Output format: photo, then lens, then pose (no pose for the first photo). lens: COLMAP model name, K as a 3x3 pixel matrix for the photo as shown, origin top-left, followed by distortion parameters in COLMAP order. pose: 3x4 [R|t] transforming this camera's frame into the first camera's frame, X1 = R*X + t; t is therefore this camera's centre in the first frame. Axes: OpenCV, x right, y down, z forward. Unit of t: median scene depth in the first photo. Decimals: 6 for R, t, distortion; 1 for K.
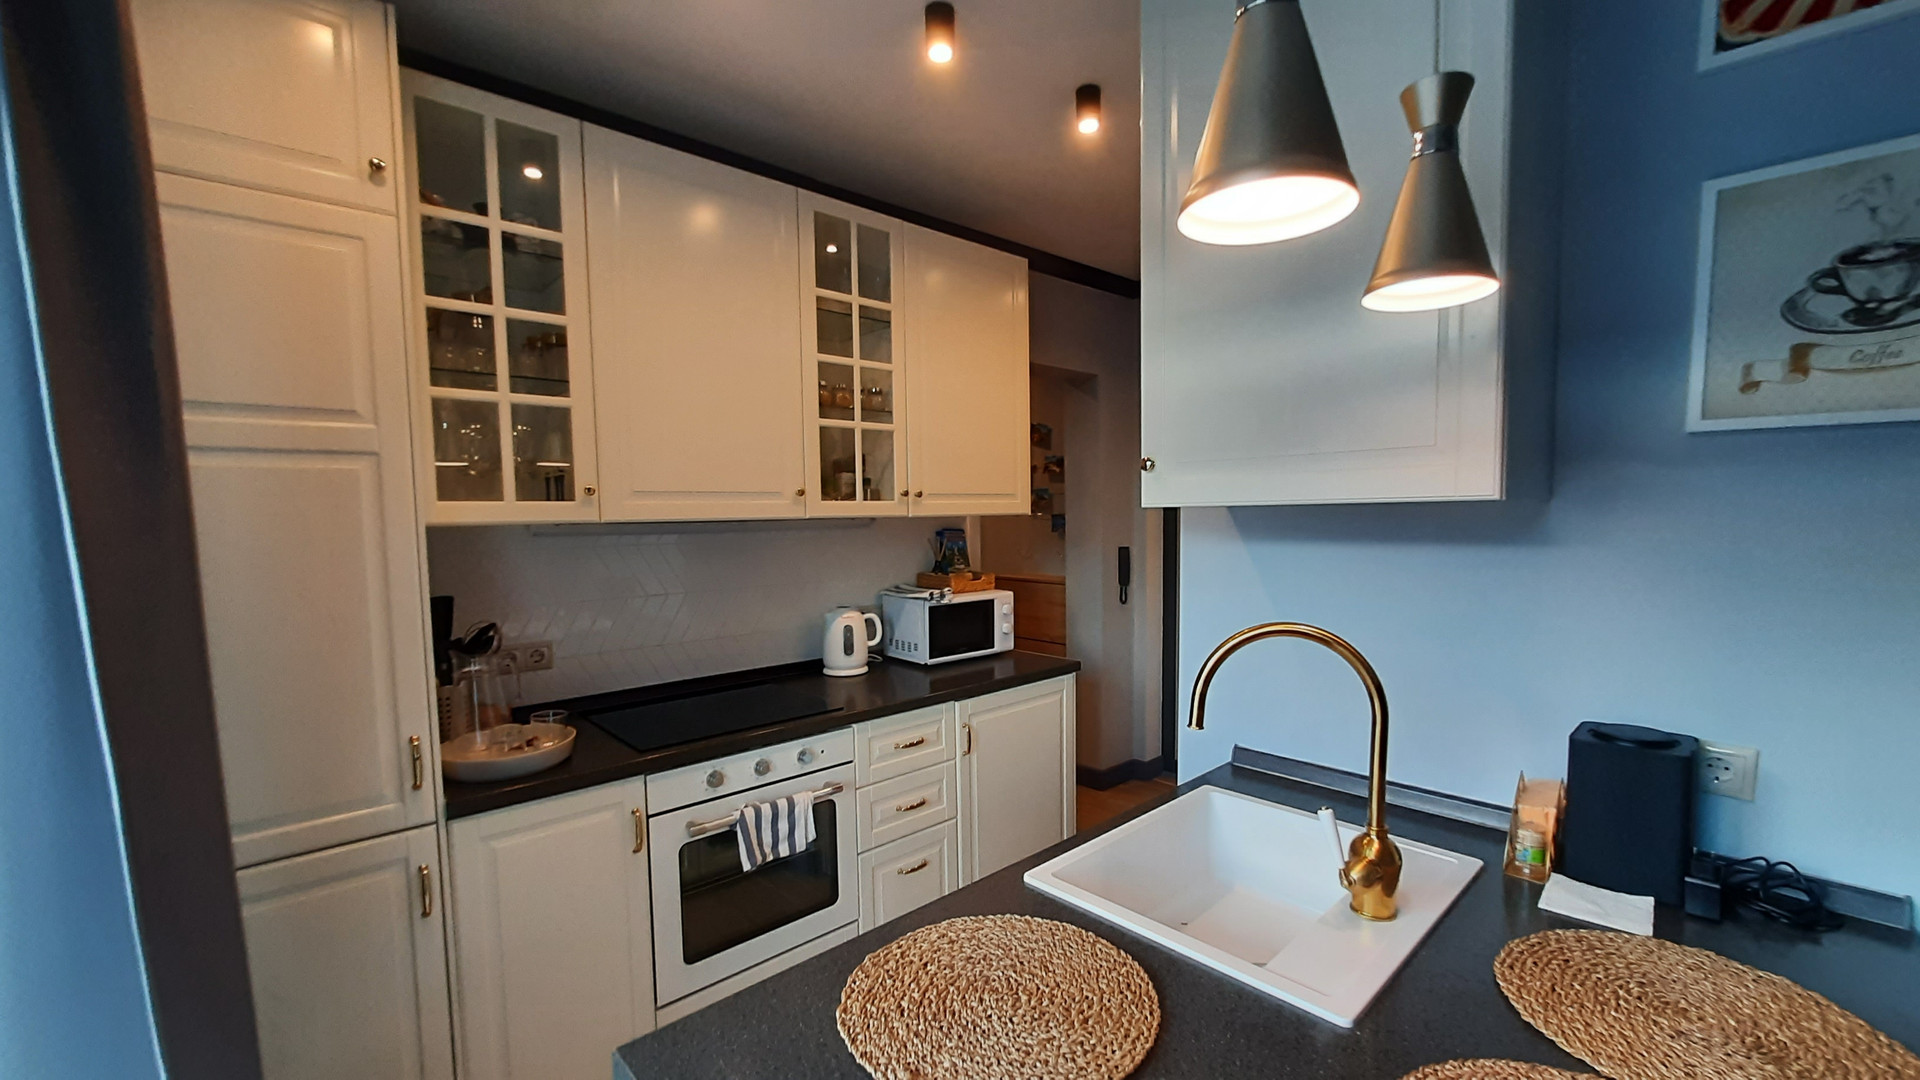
lens RADIAL K [[766.0, 0, 982.4], [0, 766.0, 558.5], [0, 0, 1]] dist [-0.006185, 0.001188]
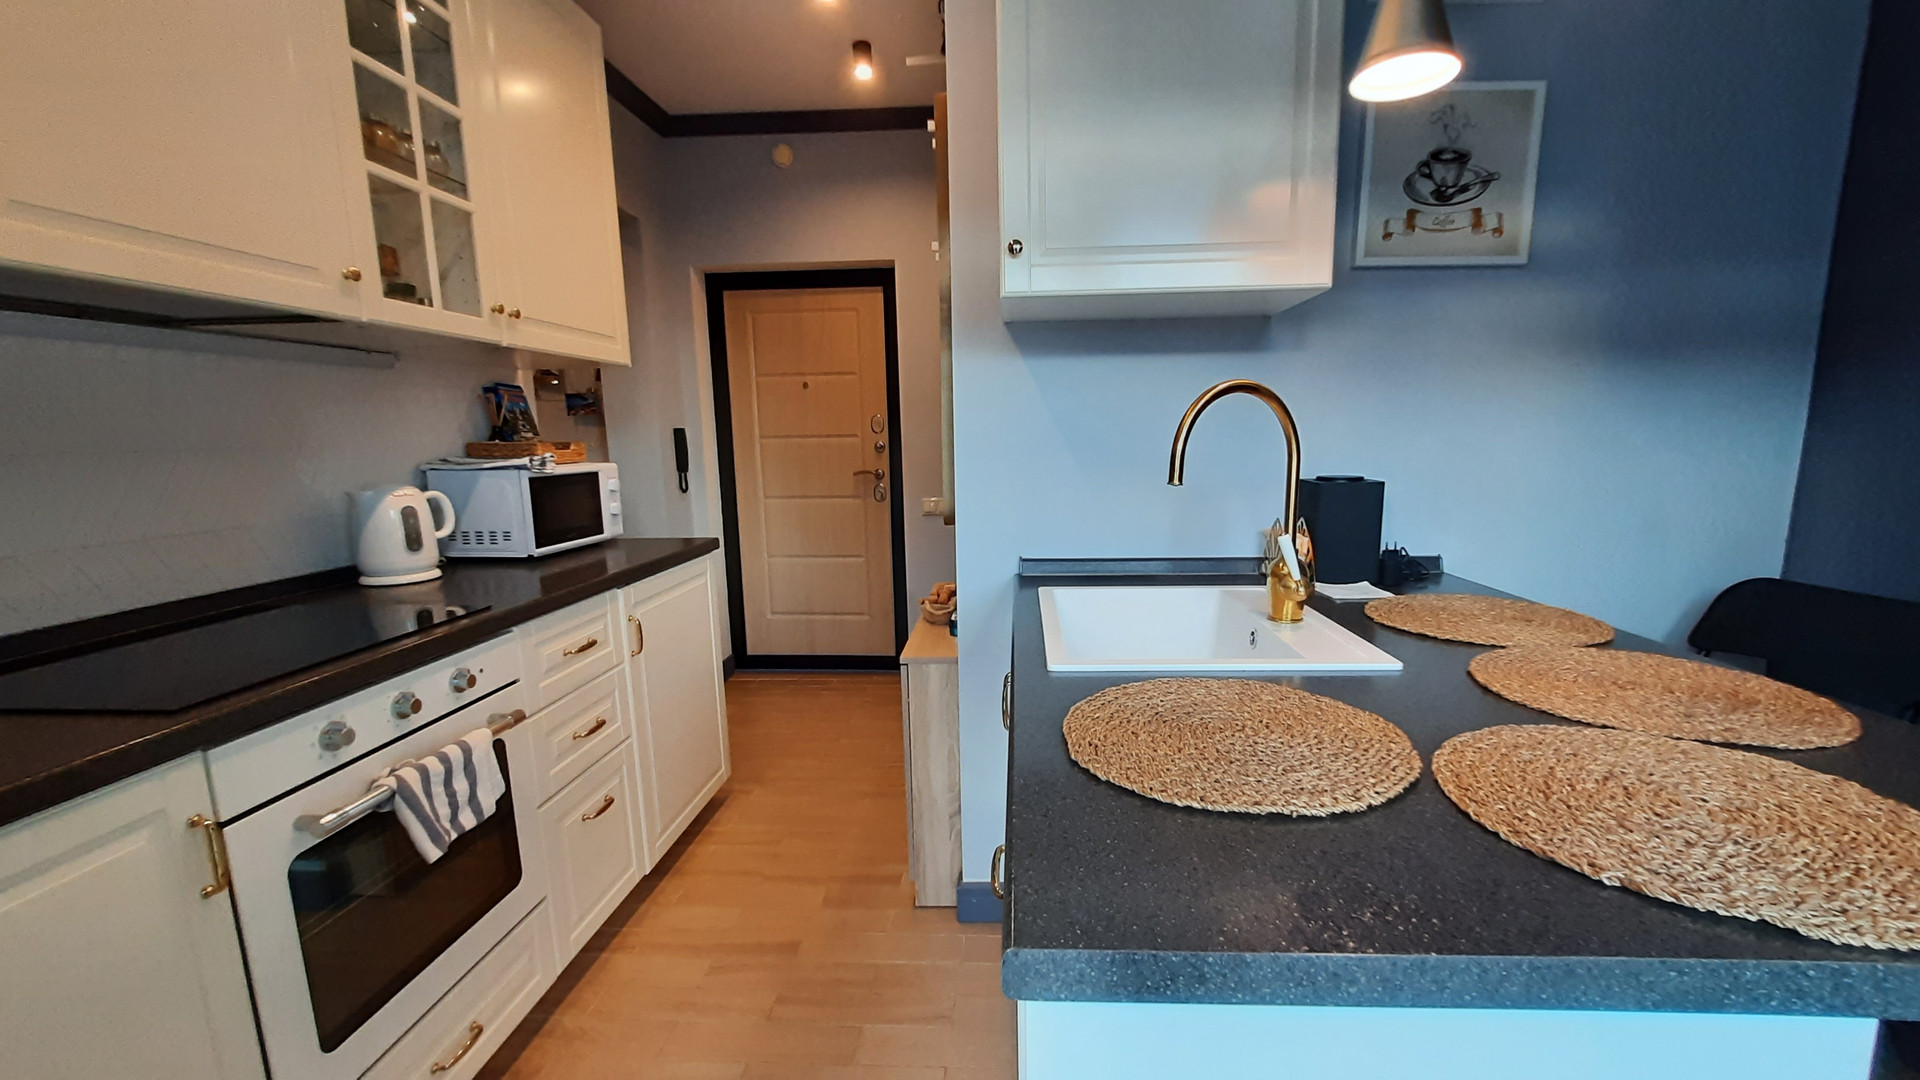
lens RADIAL K [[766.0, 0, 973.0], [0, 766.0, 548.5], [0, 0, 1]] dist [-0.006185, 0.001188]
pose [[0.725555, -0.099638, 0.680913, -0.380149], [0.048402, 0.994401, 0.093935, 0.117273], [-0.686460, -0.035197, 0.726315, 0.255278]]
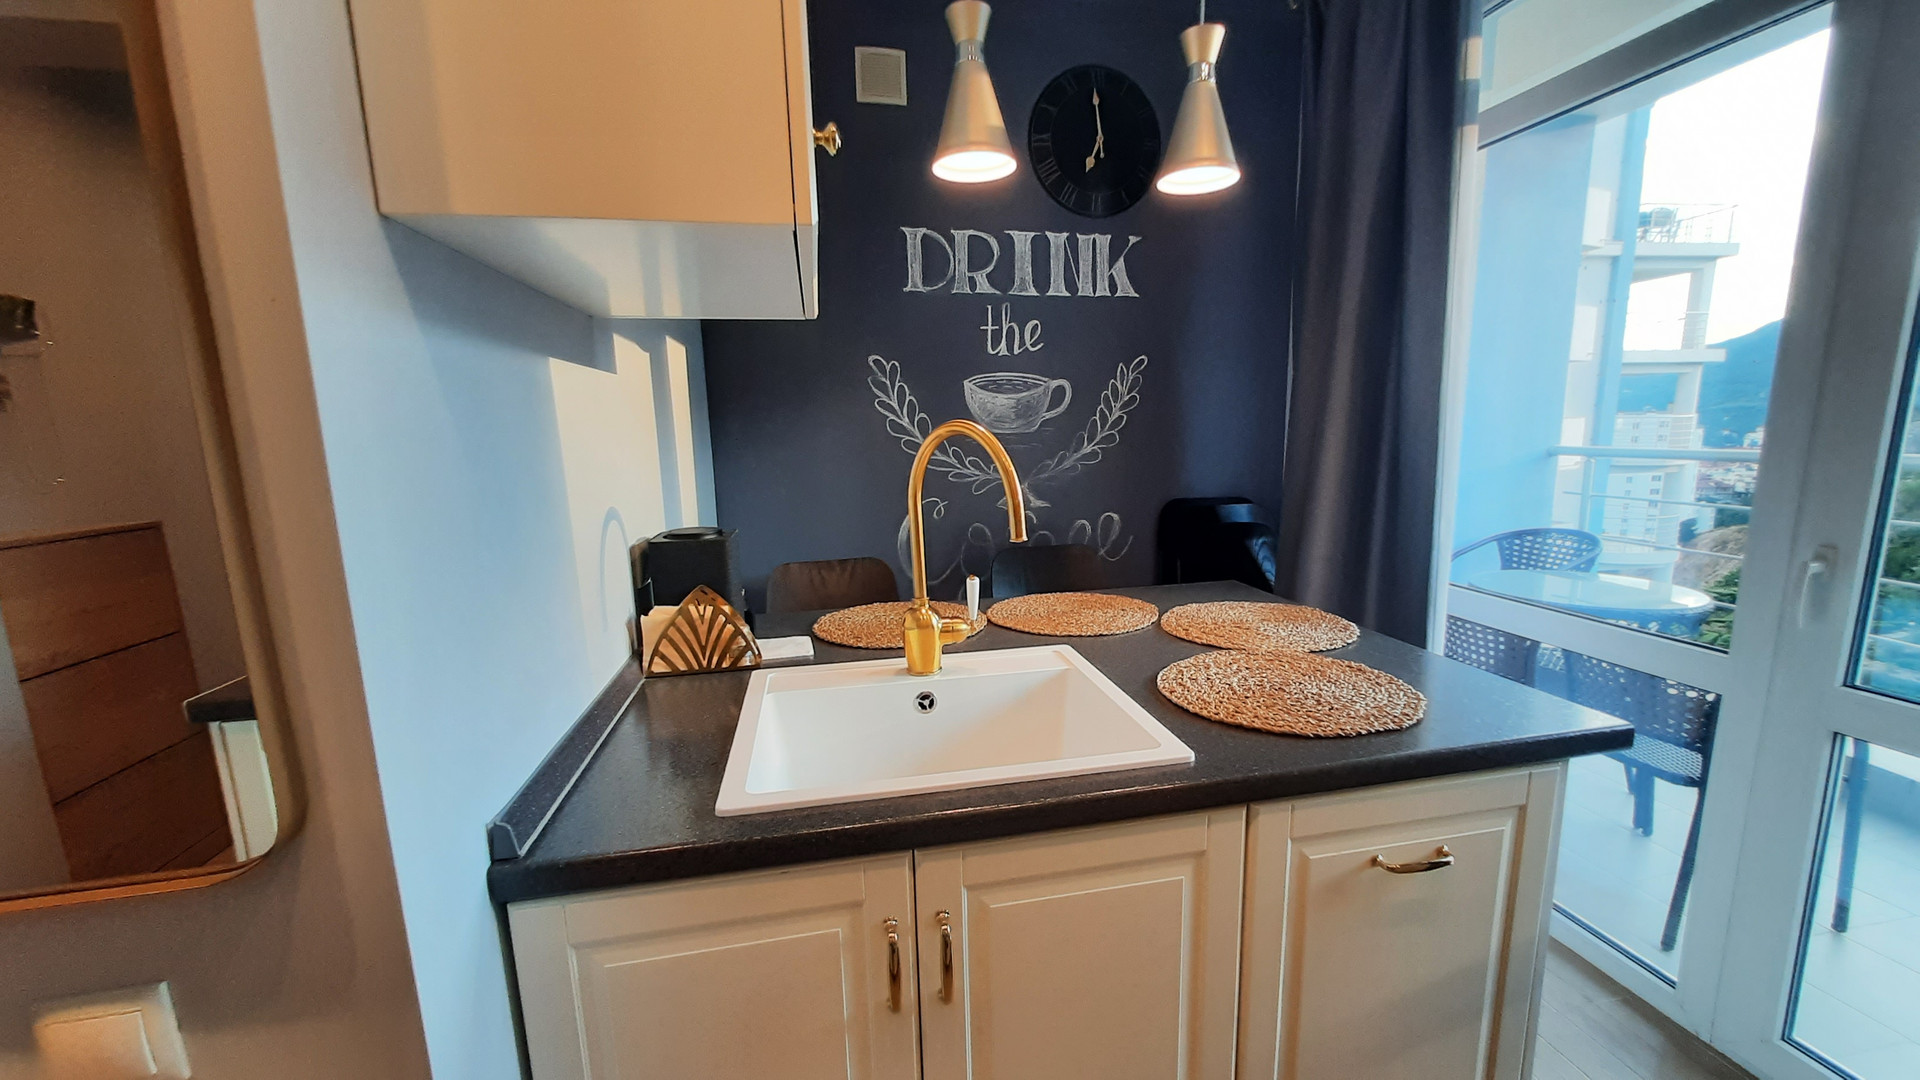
lens RADIAL K [[766.0, 0, 980.6], [0, 766.0, 561.3], [0, 0, 1]] dist [-0.006185, 0.001188]
pose [[-0.852790, -0.054416, 0.519410, -0.098149], [0.069364, 0.973944, 0.215921, 0.026723], [-0.517626, 0.220164, -0.826795, 1.053385]]
